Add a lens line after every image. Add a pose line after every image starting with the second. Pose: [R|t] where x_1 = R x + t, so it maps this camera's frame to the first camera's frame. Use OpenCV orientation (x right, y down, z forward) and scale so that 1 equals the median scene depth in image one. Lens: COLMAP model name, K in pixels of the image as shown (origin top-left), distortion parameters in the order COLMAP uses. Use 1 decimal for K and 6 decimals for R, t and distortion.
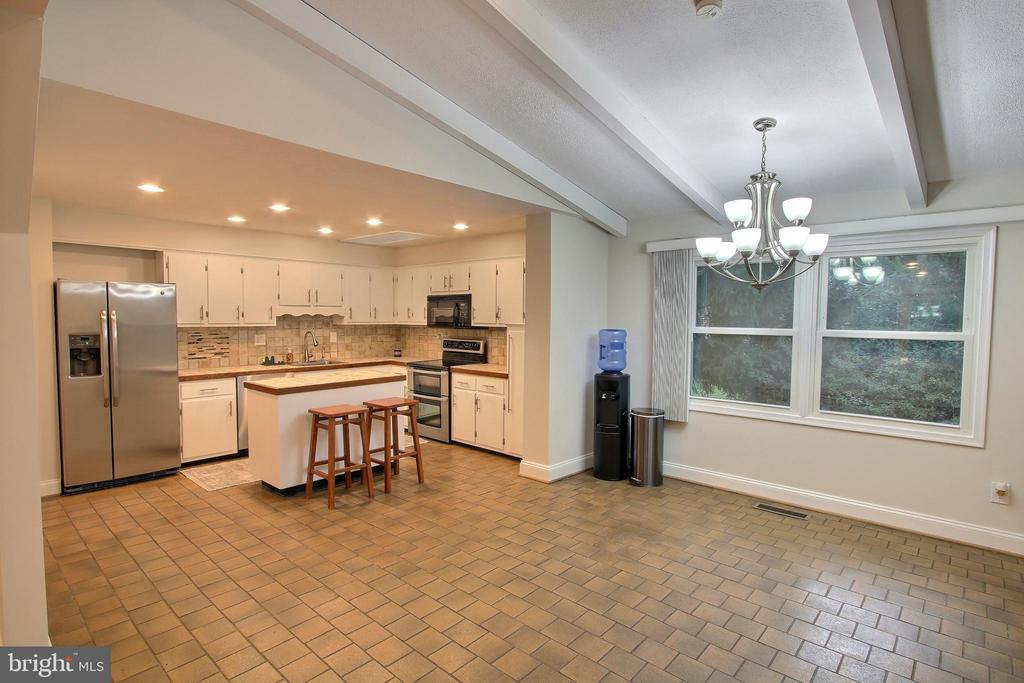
lens RADIAL K [[516.3, 0, 512.6], [0, 516.3, 341.3], [0, 0, 1]] dist [-0.019501, 0.003278]
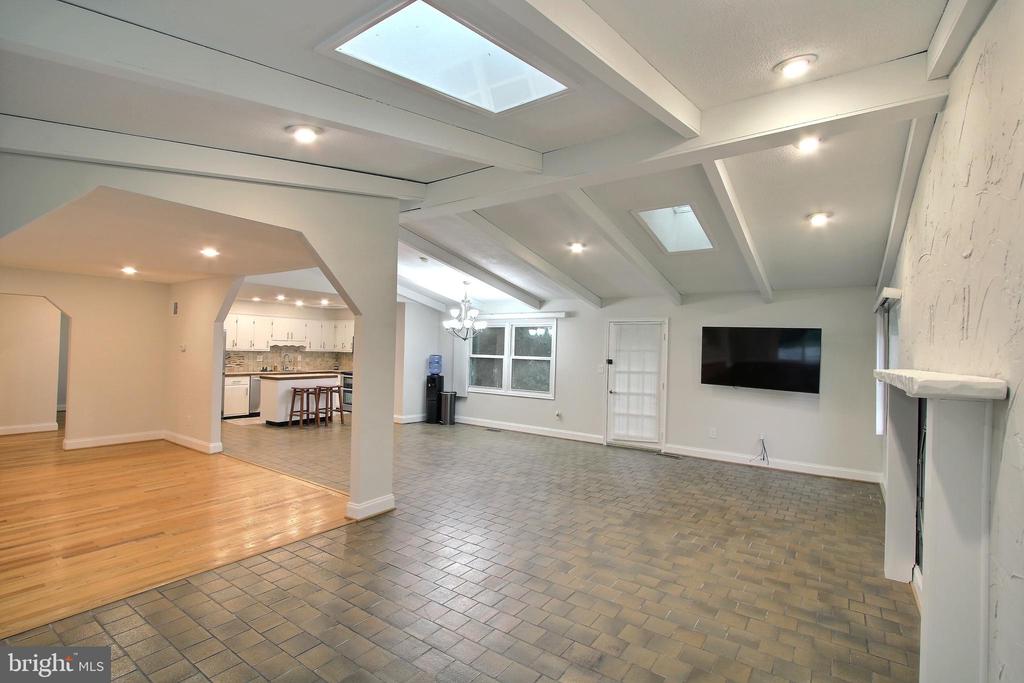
lens RADIAL K [[469.8, 0, 510.8], [0, 469.8, 341.4], [0, 0, 1]] dist [-0.017306, 0.002736]
pose [[0.992663, 0.019797, 0.119278, 0.260323], [-0.012073, 0.997803, -0.065135, 0.043245], [-0.120306, 0.063217, 0.990722, -0.976043]]
